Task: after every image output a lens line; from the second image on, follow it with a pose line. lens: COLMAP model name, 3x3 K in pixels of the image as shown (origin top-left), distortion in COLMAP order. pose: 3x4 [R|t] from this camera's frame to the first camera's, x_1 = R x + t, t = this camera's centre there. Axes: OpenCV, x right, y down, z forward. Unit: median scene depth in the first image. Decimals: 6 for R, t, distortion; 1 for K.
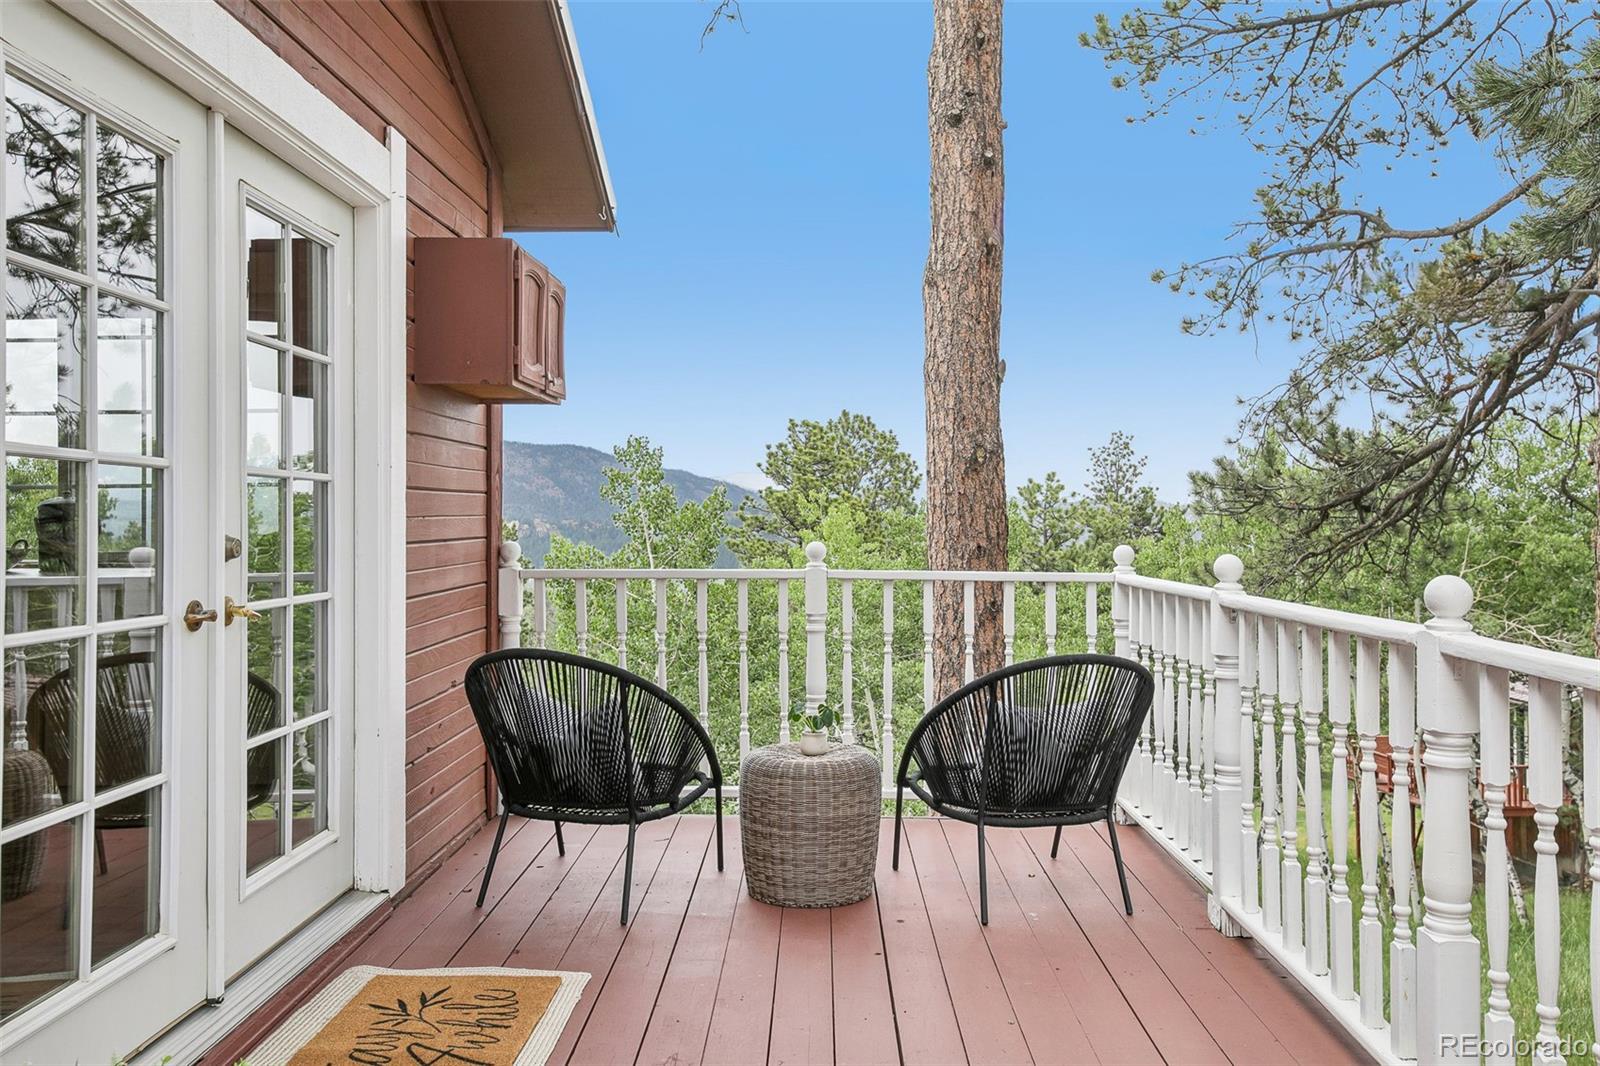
lens RADIAL K [[1306.7, 0, 800.2], [0, 1306.7, 525.7], [0, 0, 1]] dist [0.048788, 0.001835]
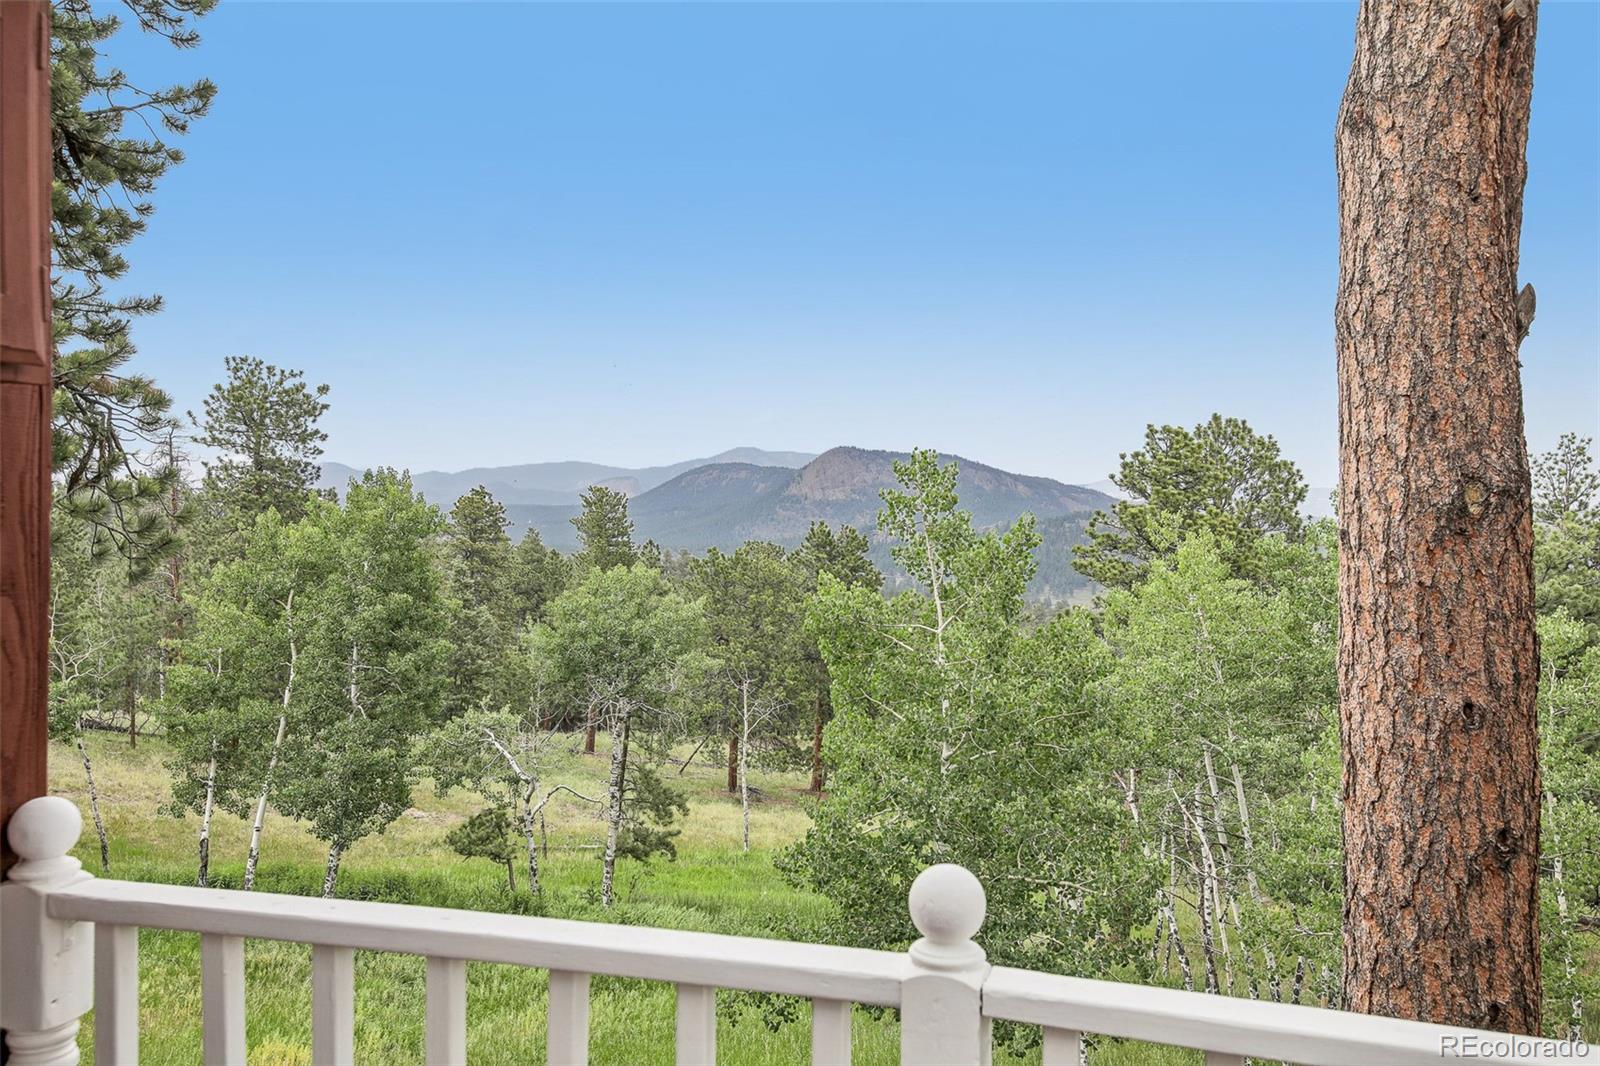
lens RADIAL K [[1306.7, 0, 803.8], [0, 1306.7, 538.6], [0, 0, 1]] dist [0.048788, 0.001835]
pose [[0.963336, 0.010454, -0.268093, 0.038258], [-0.009515, 0.999943, 0.004802, -0.039556], [0.268128, -0.002075, 0.963381, 0.494571]]
